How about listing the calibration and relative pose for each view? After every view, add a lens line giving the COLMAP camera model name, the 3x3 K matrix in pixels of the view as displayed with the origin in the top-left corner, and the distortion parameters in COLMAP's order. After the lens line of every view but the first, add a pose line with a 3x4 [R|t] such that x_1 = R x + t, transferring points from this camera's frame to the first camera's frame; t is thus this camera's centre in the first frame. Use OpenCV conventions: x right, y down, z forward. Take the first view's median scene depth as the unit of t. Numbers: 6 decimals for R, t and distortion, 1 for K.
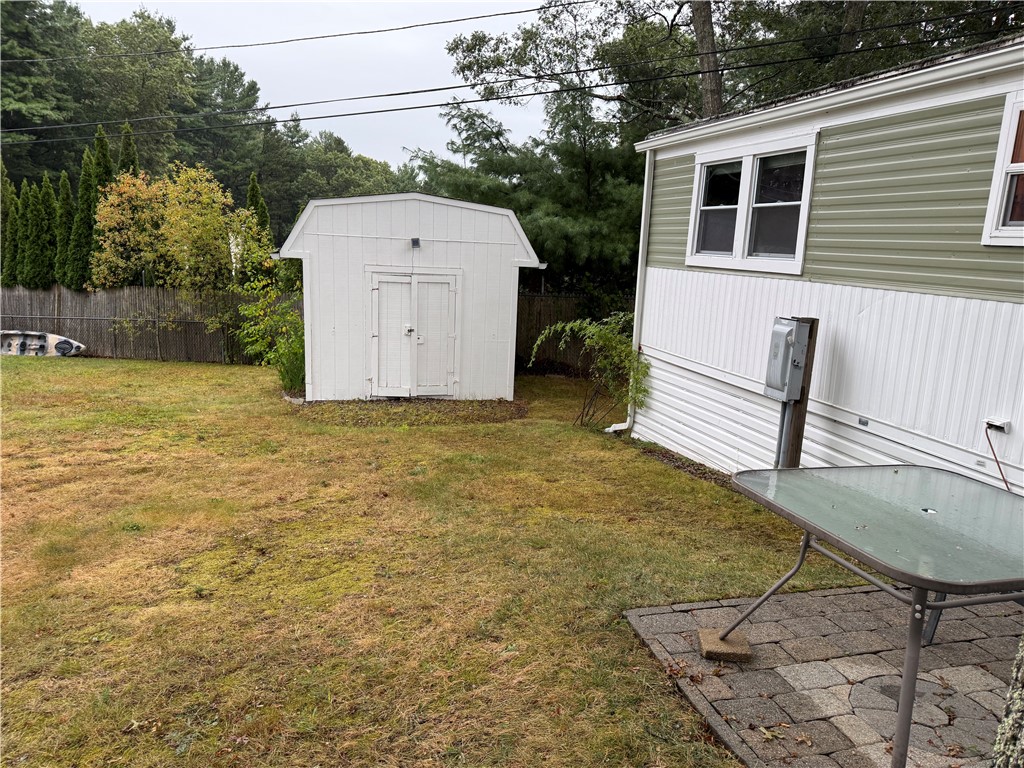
lens RADIAL K [[719.5, 0, 512.0], [0, 719.5, 384.0], [0, 0, 1]] dist [0.120319, -0.245492]
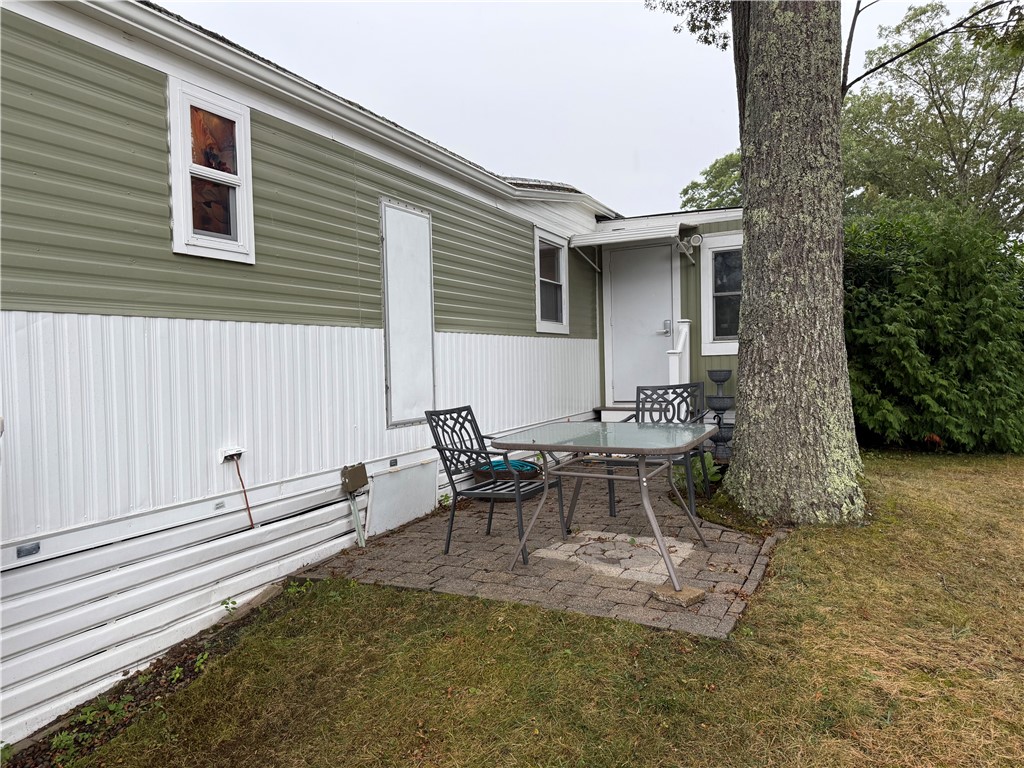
lens RADIAL K [[719.5, 0, 512.0], [0, 719.5, 384.0], [0, 0, 1]] dist [0.120319, -0.245492]
pose [[-0.747804, -0.047153, 0.662243, -0.192334], [0.120846, 0.971145, 0.205606, -0.174432], [-0.652829, 0.233782, -0.720528, 1.406425]]
